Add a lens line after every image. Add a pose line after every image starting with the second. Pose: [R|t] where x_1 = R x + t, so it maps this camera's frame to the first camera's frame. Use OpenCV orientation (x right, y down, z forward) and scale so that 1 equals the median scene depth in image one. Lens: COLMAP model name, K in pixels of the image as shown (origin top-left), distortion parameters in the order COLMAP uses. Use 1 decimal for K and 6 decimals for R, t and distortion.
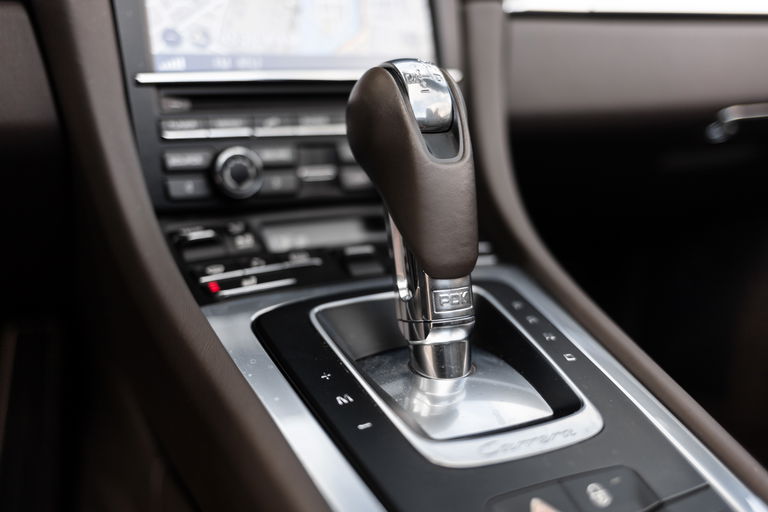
lens RADIAL K [[837.3, 0, 383.9], [0, 837.3, 282.7], [0, 0, 1]] dist [0.010301, -0.005513]
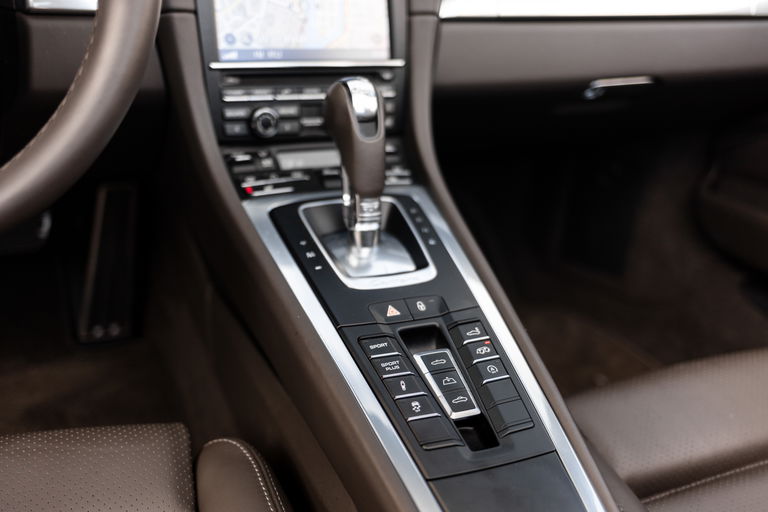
lens RADIAL K [[837.3, 0, 383.9], [0, 837.3, 282.7], [0, 0, 1]] dist [0.010301, -0.005513]
pose [[0.997056, 0.072048, -0.026221, 0.143877], [-0.066658, 0.983556, 0.167853, -0.113456], [0.037884, -0.165611, 0.985463, -0.775238]]
